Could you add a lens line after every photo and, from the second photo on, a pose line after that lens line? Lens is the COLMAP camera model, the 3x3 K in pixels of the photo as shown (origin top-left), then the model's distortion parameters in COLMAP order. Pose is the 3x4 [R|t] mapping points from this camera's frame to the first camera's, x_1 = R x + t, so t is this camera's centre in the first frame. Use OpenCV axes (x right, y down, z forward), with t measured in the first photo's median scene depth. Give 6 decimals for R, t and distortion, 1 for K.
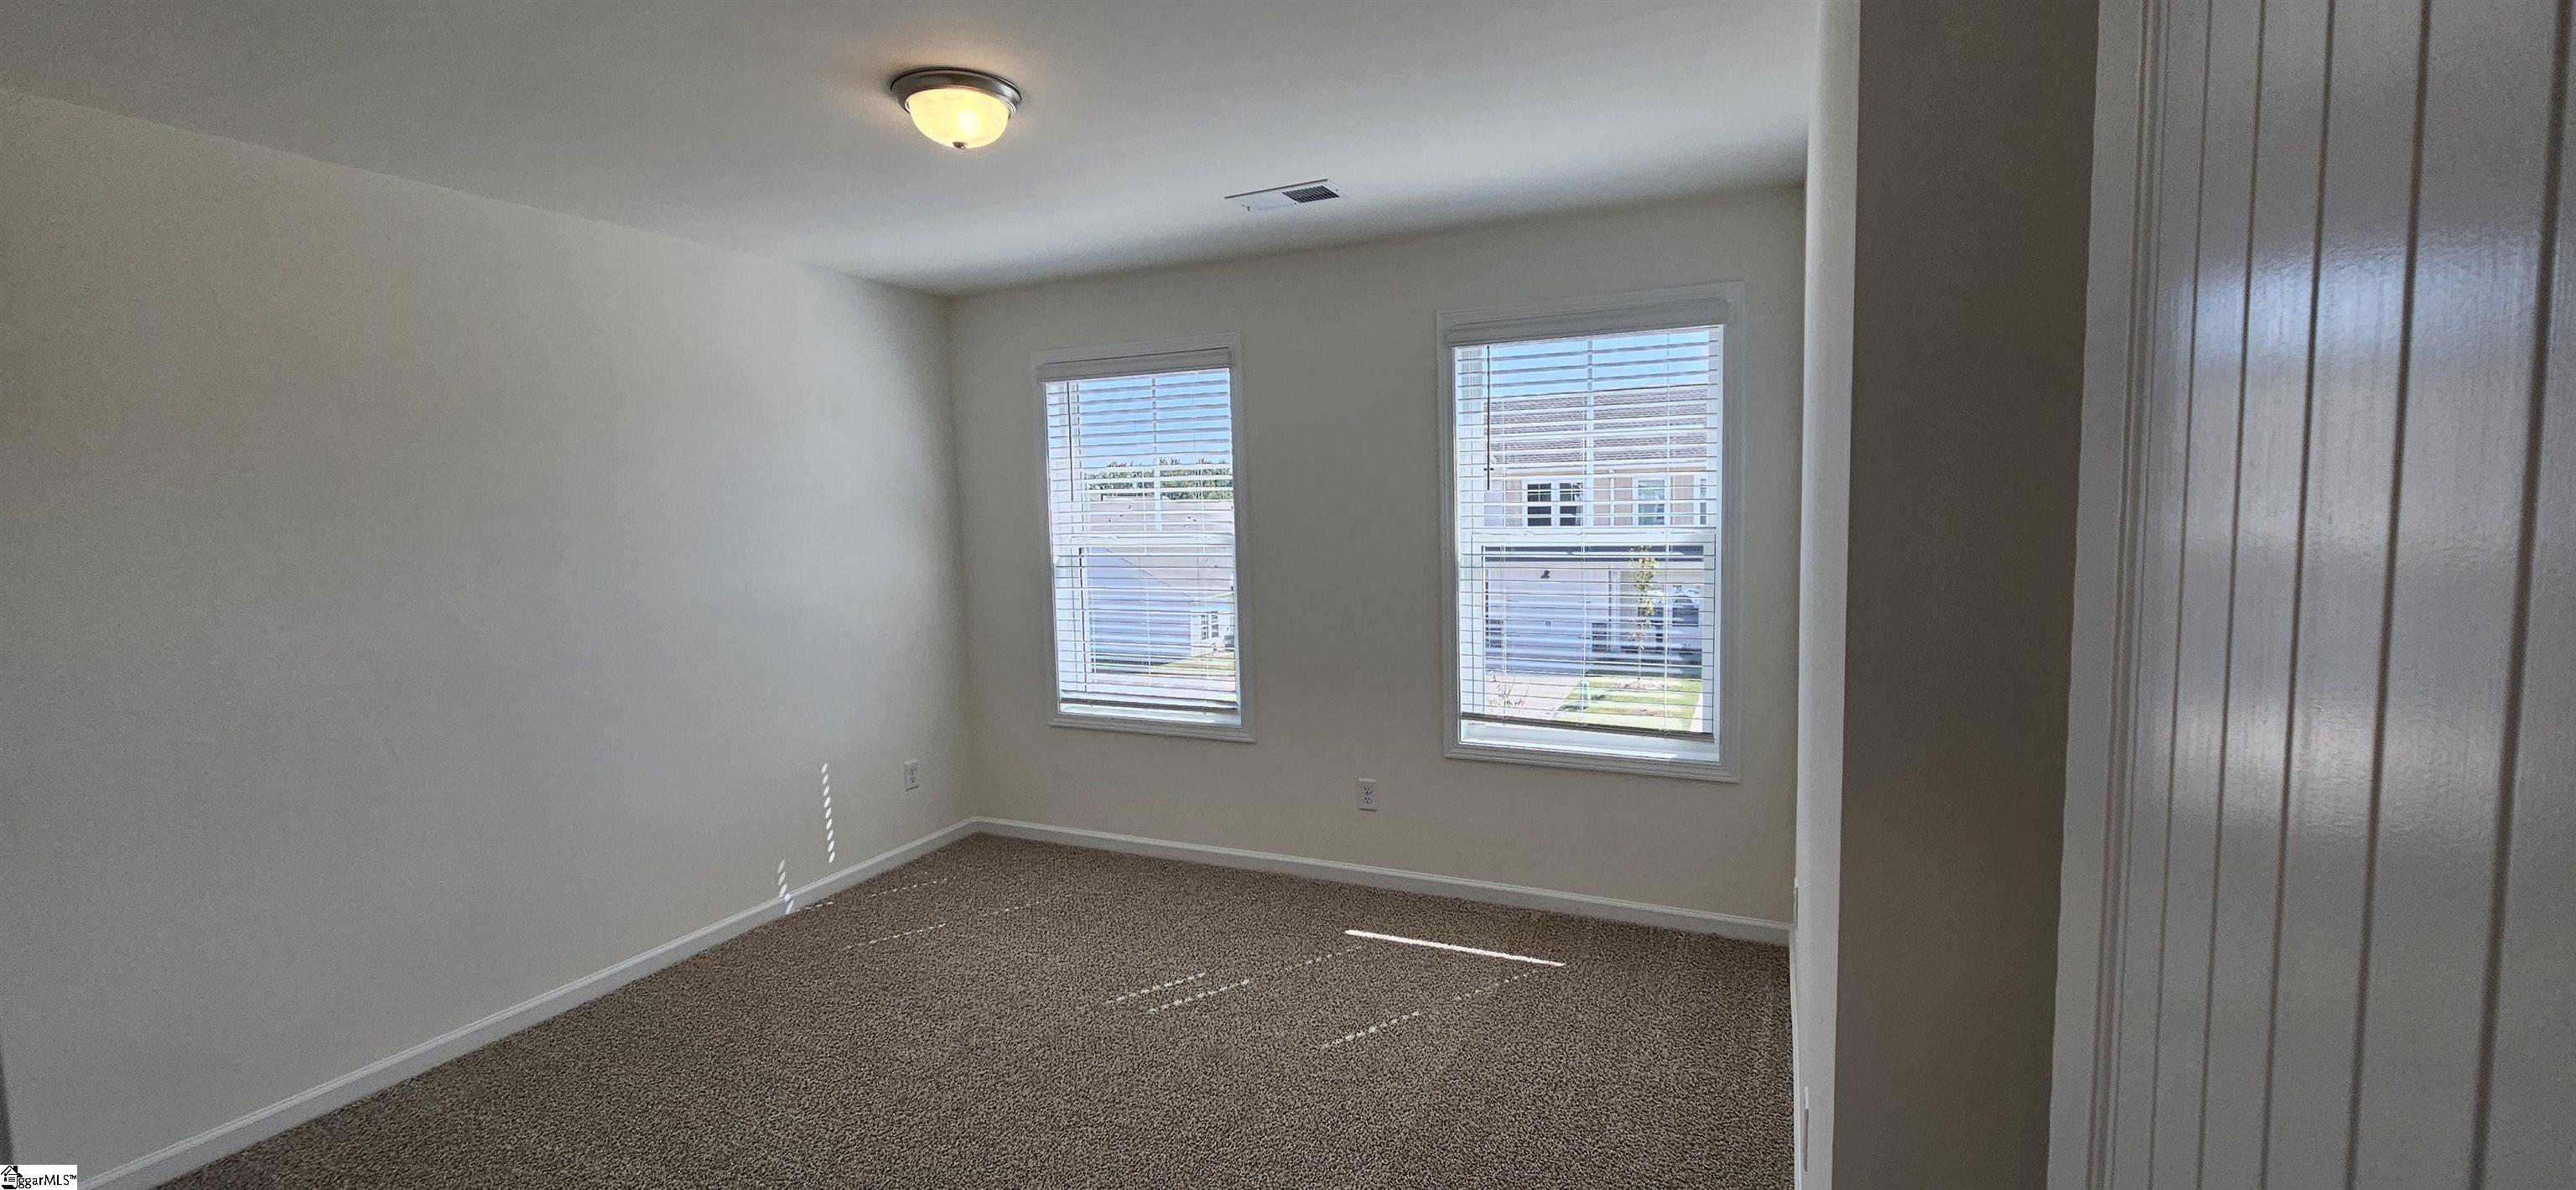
lens RADIAL K [[1010.0, 0, 1288.0], [0, 1010.0, 595.0], [0, 0, 1]] dist [-0.000439, -0.000075]
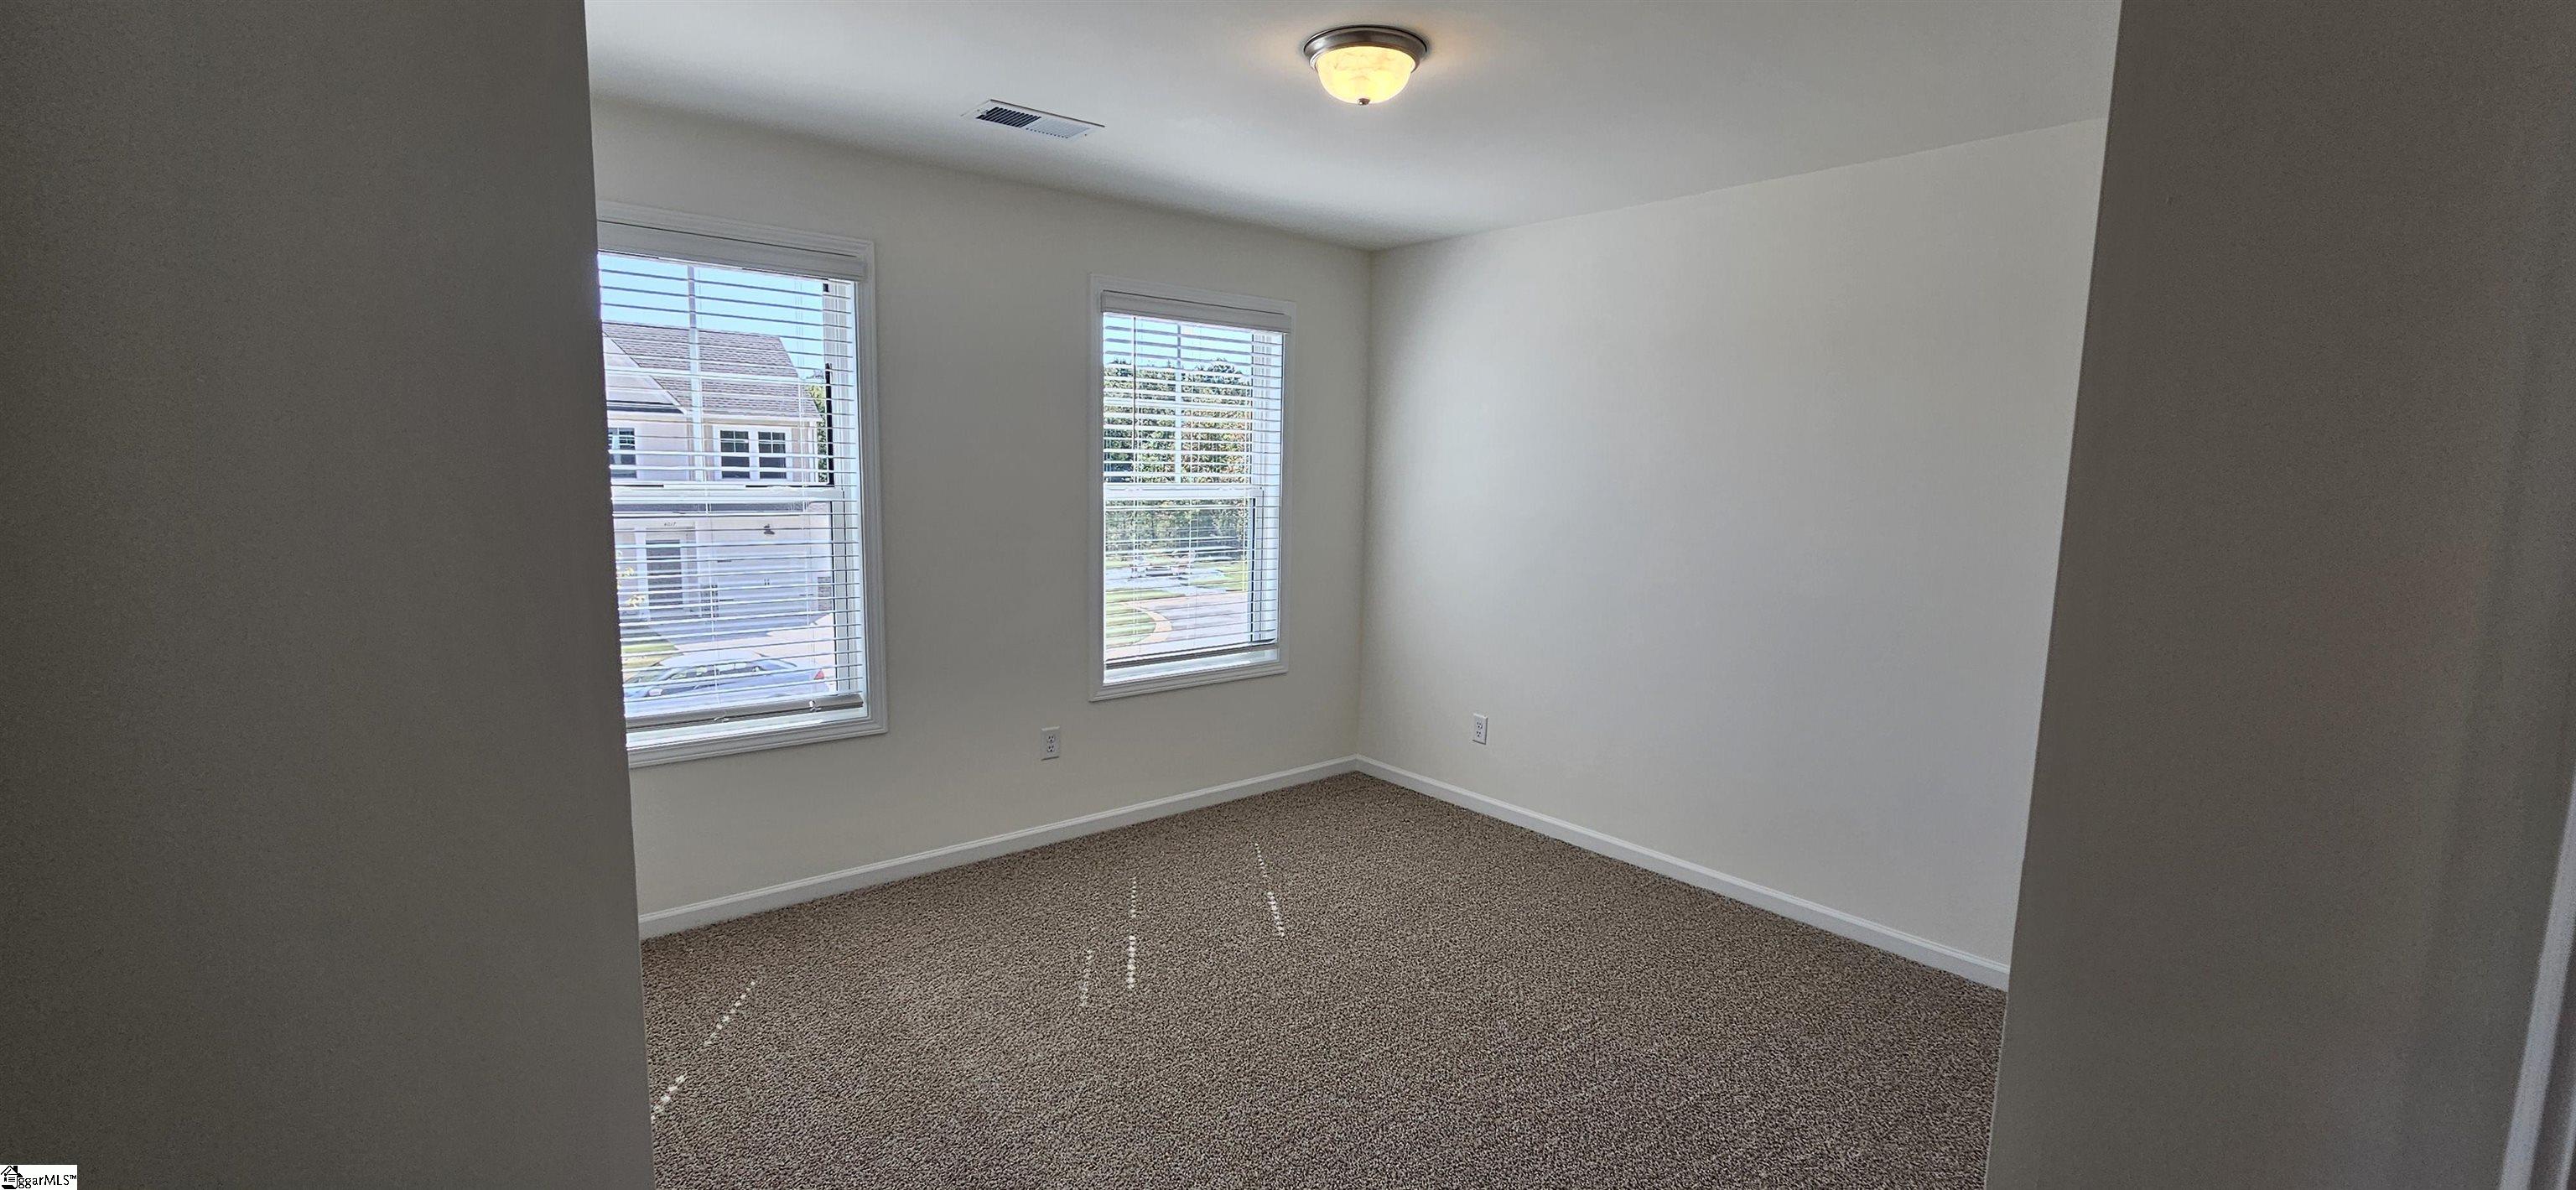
lens RADIAL K [[1063.6, 0, 1279.6], [0, 1063.6, 599.9], [0, 0, 1]] dist [-0.001639, -0.000429]
pose [[0.442374, -0.079932, 0.893261, -0.669505], [0.045158, 0.996742, 0.066828, -0.008435], [-0.895693, 0.010775, 0.444542, 0.296908]]
